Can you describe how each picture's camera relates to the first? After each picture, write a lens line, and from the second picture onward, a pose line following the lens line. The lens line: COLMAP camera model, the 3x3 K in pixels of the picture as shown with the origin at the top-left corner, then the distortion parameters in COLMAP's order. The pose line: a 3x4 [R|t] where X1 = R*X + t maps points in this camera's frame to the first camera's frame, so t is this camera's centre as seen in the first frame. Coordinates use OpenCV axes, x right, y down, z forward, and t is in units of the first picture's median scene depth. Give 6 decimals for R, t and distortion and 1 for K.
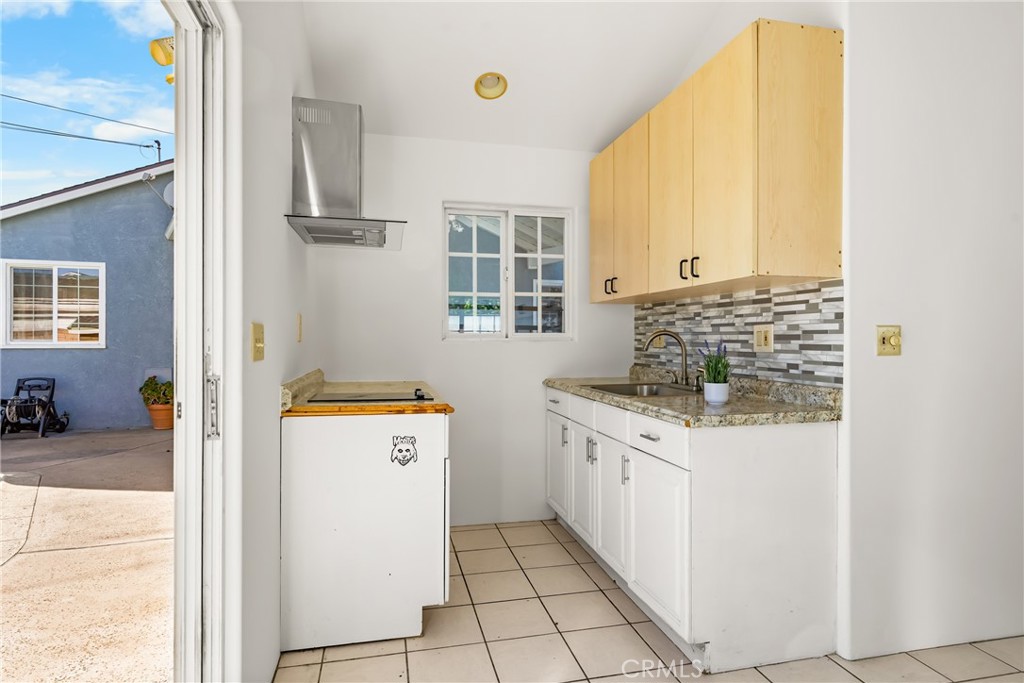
lens RADIAL K [[550.1, 0, 508.7], [0, 550.1, 336.3], [0, 0, 1]] dist [0.007264, 0.000549]
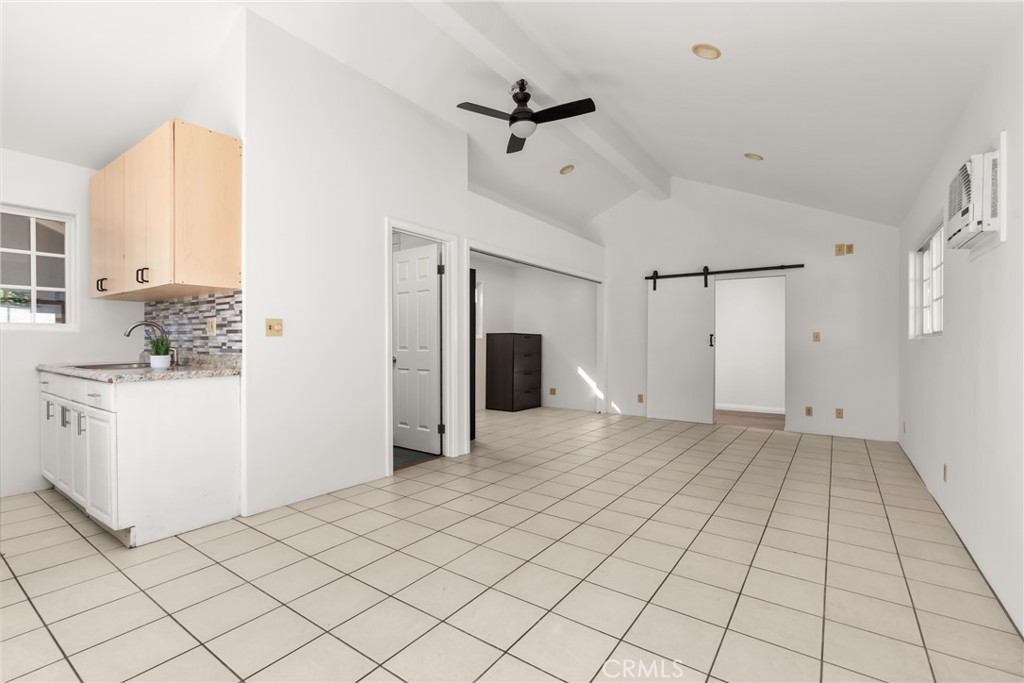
lens RADIAL K [[462.0, 0, 508.9], [0, 462.0, 342.6], [0, 0, 1]] dist [-0.004705, -0.000096]
pose [[0.749066, -0.003424, 0.662486, 0.237732], [-0.002063, 0.999970, 0.007502, 0.035824], [-0.662492, -0.006987, 0.749036, -0.478224]]
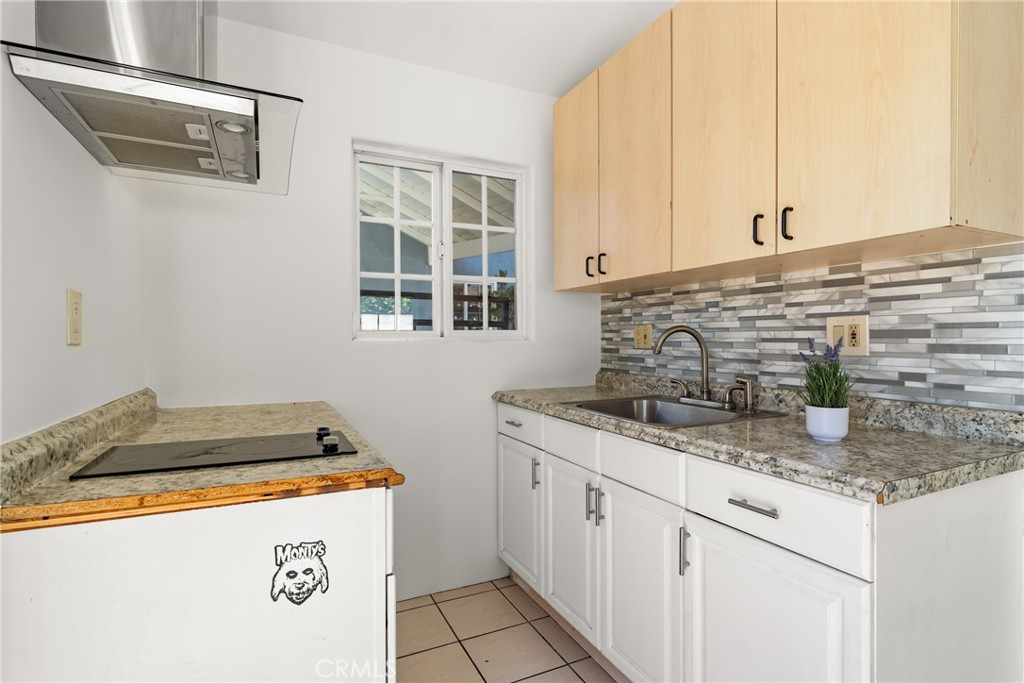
lens RADIAL K [[511.1, 0, 512.1], [0, 511.1, 338.7], [0, 0, 1]] dist [0.002076, 0.001193]
pose [[0.974893, -0.004642, 0.222626, -0.095674], [0.003380, 0.999976, 0.006046, 0.002198], [-0.222648, -0.005141, 0.974885, 0.464107]]
